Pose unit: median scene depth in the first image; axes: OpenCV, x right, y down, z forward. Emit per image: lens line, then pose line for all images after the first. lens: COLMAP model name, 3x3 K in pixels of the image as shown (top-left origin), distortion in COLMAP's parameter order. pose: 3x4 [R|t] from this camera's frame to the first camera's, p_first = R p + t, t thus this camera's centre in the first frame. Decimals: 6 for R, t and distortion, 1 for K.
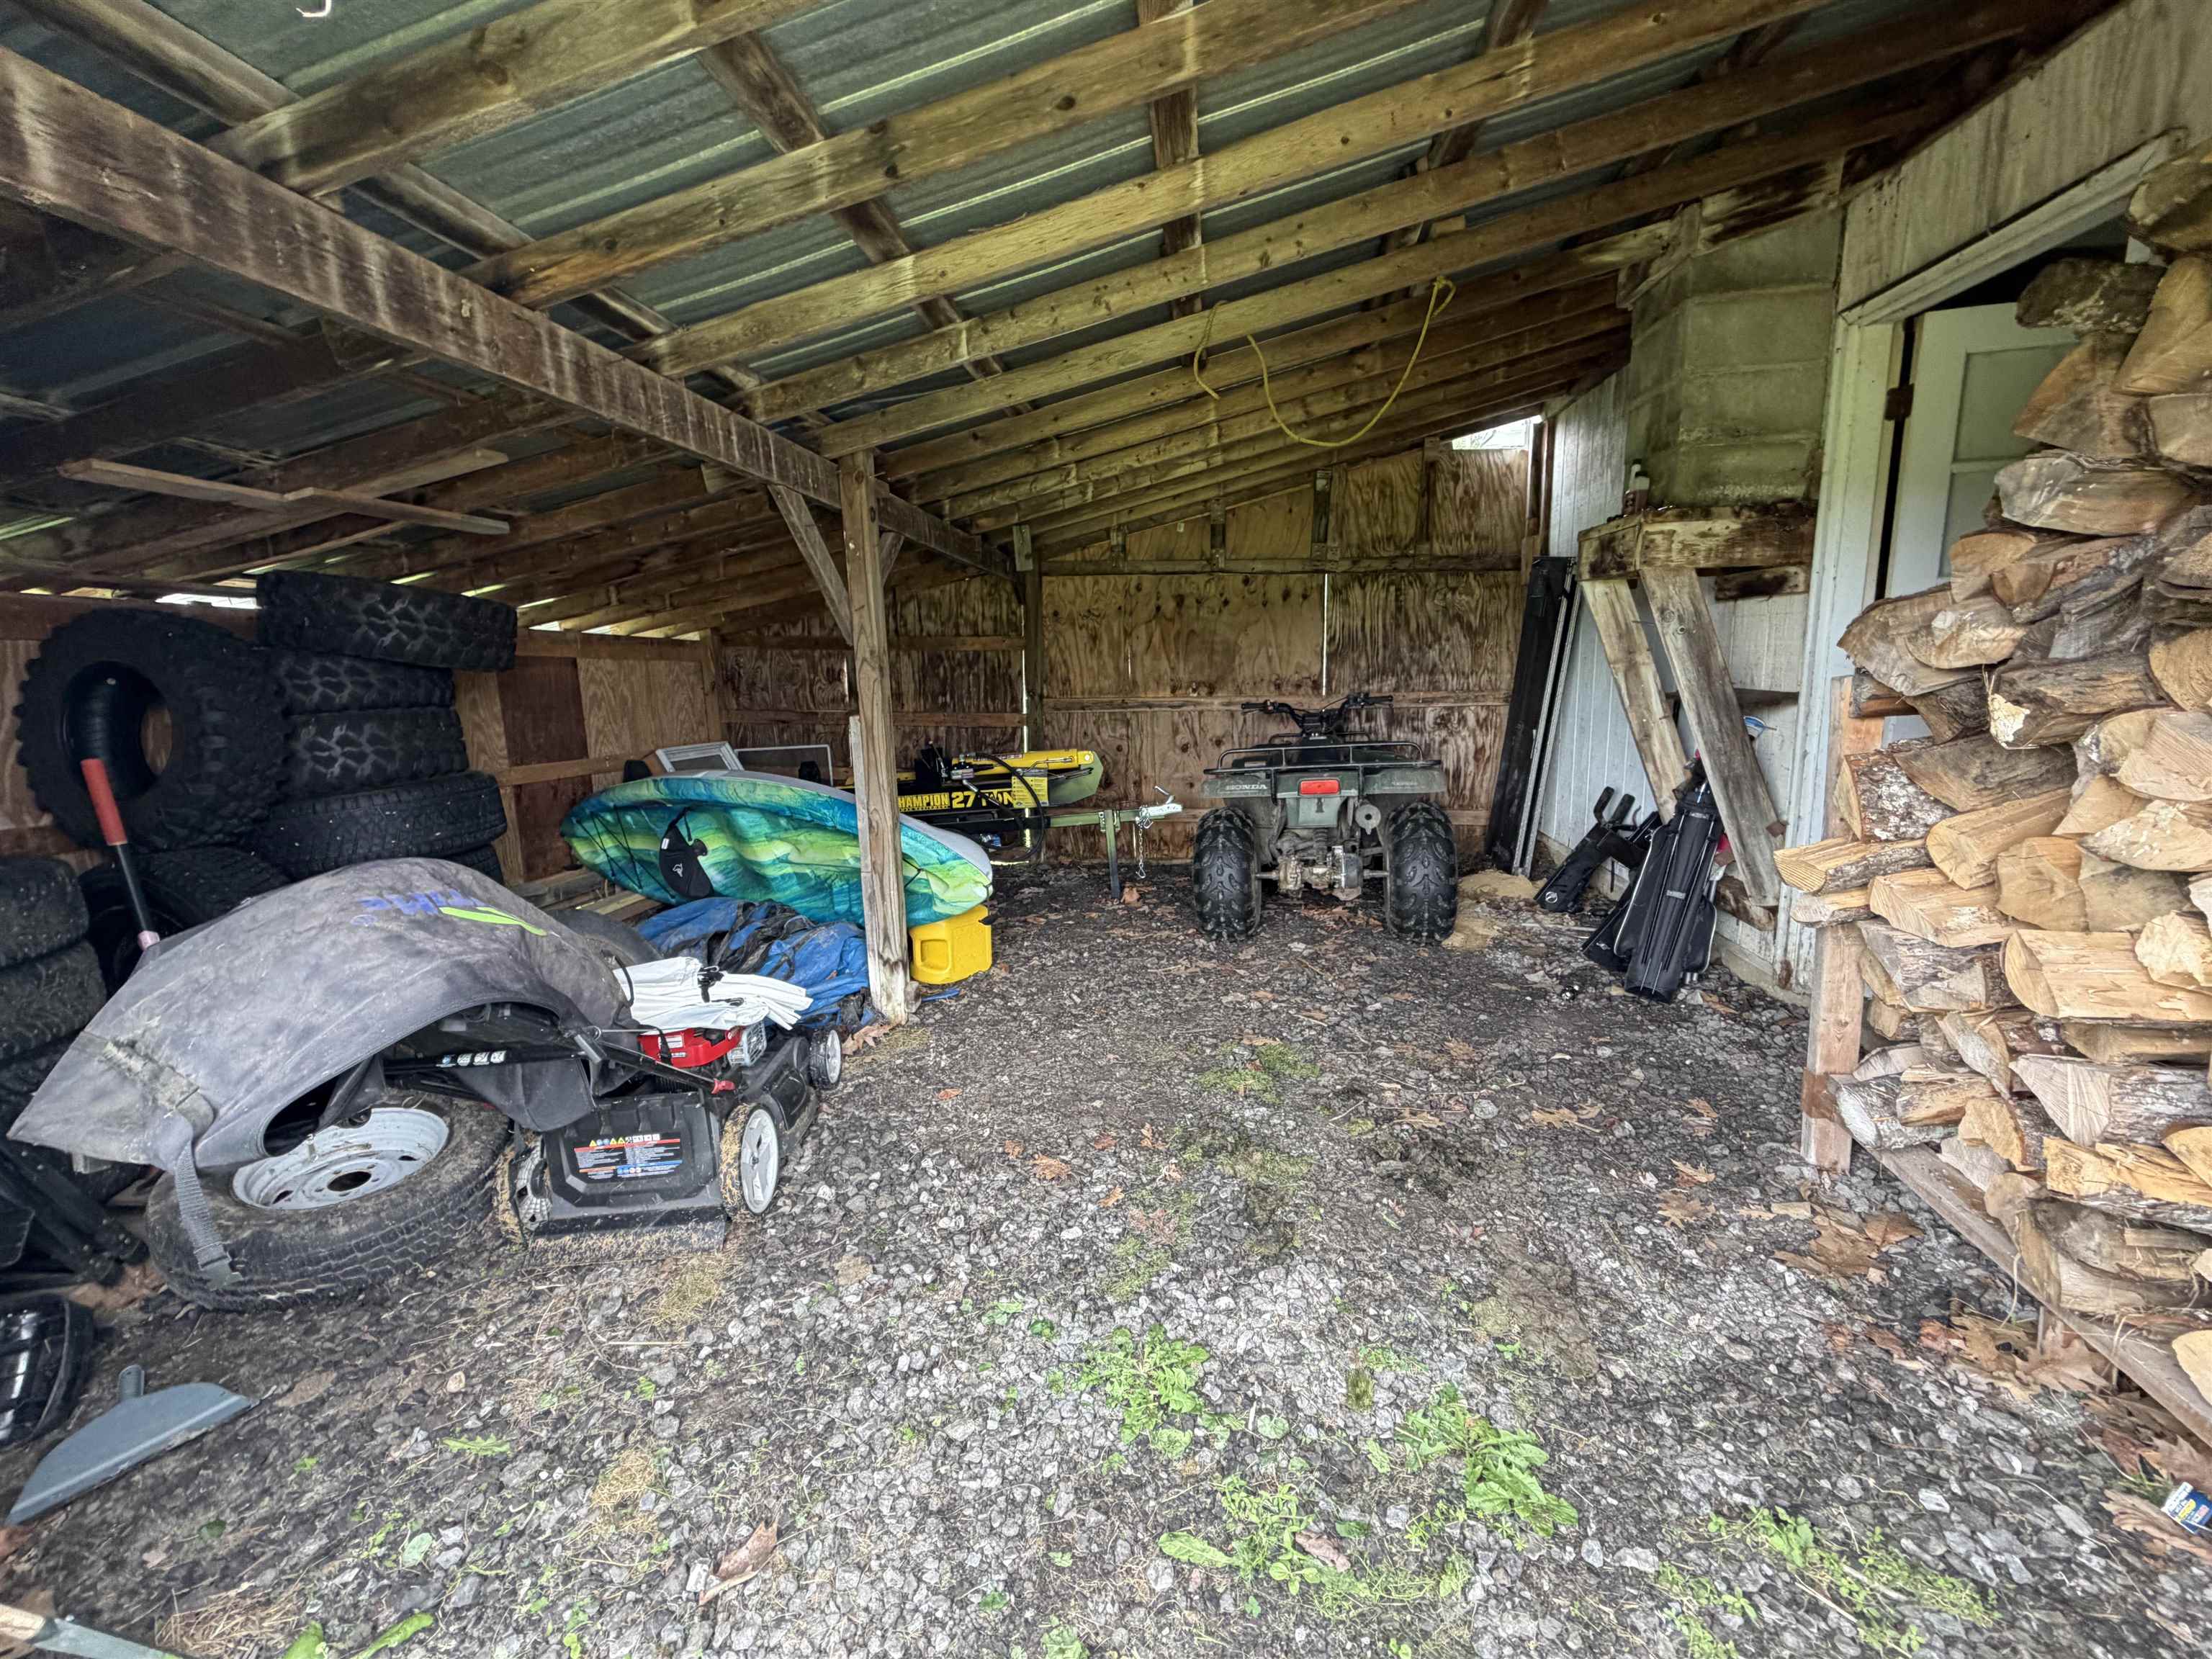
lens RADIAL K [[882.9, 0, 1097.4], [0, 882.9, 829.2], [0, 0, 1]] dist [-0.001602, -0.000134]
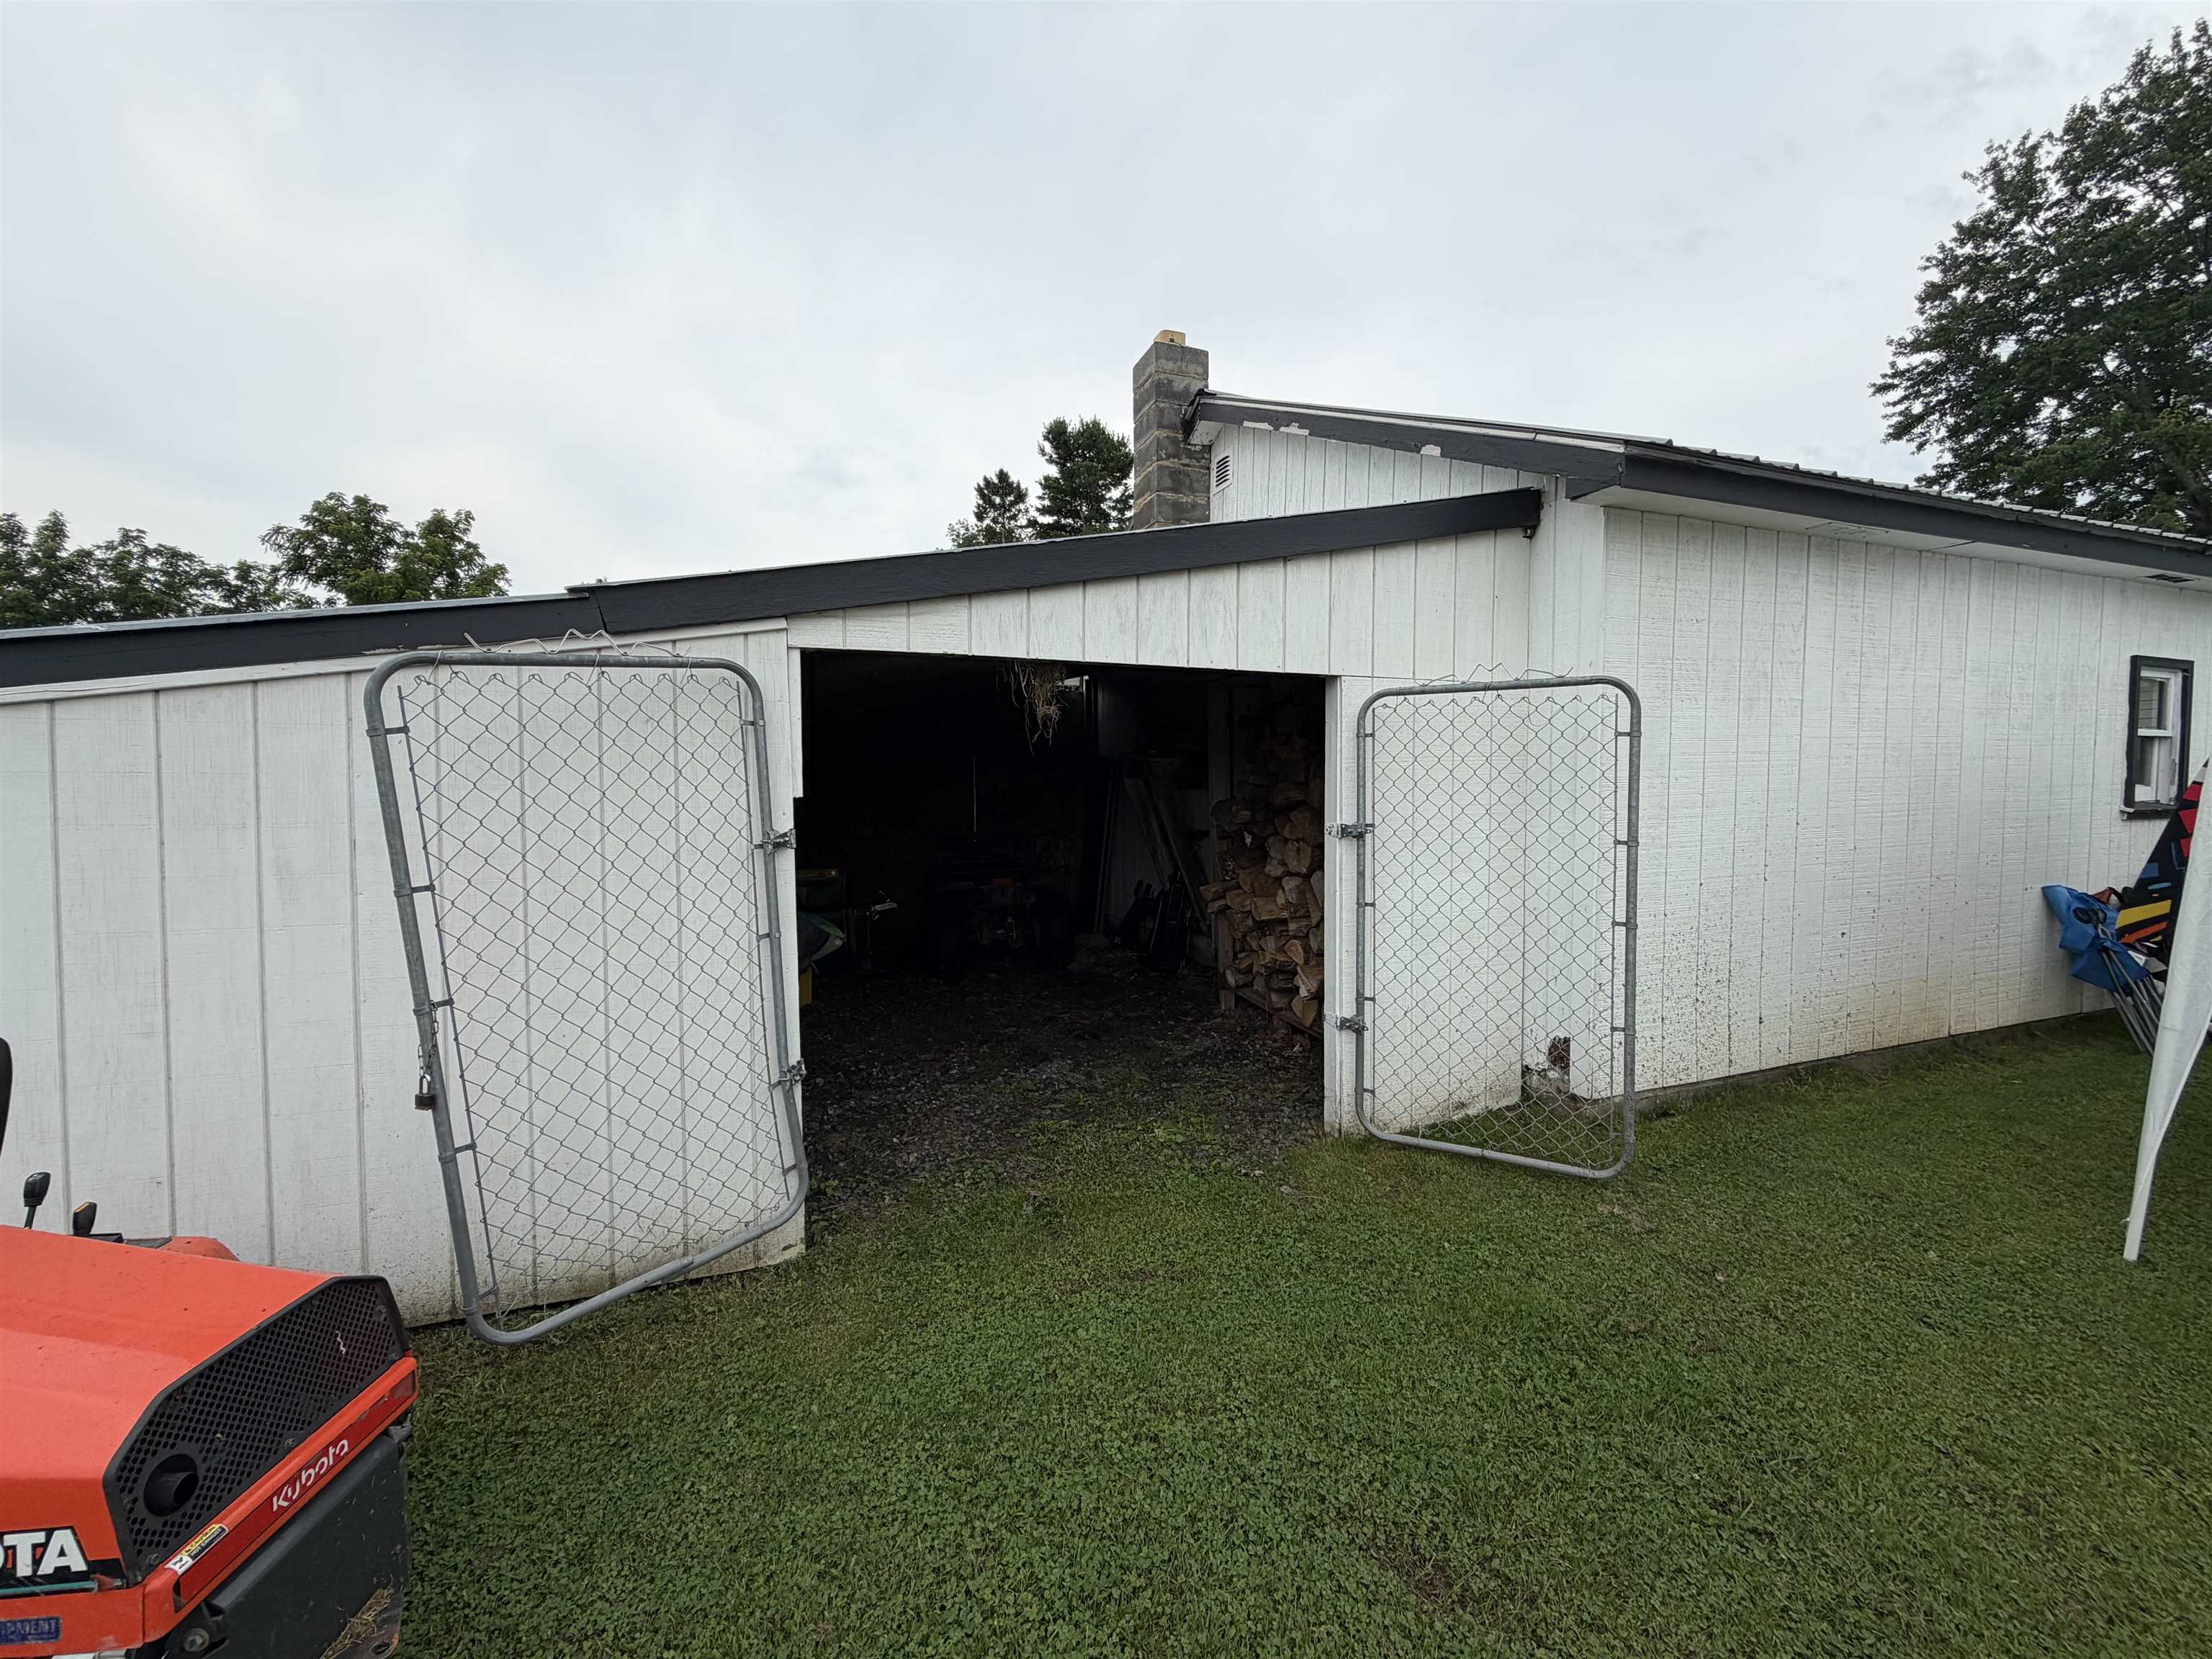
lens RADIAL K [[889.7, 0, 1106.8], [0, 889.7, 833.6], [0, 0, 1]] dist [0.000152, -0.000003]
pose [[0.874505, 0.001466, 0.485014, -0.524071], [0.071330, 0.988733, -0.131601, 0.126771], [-0.479742, 0.149682, 0.864548, -0.809139]]
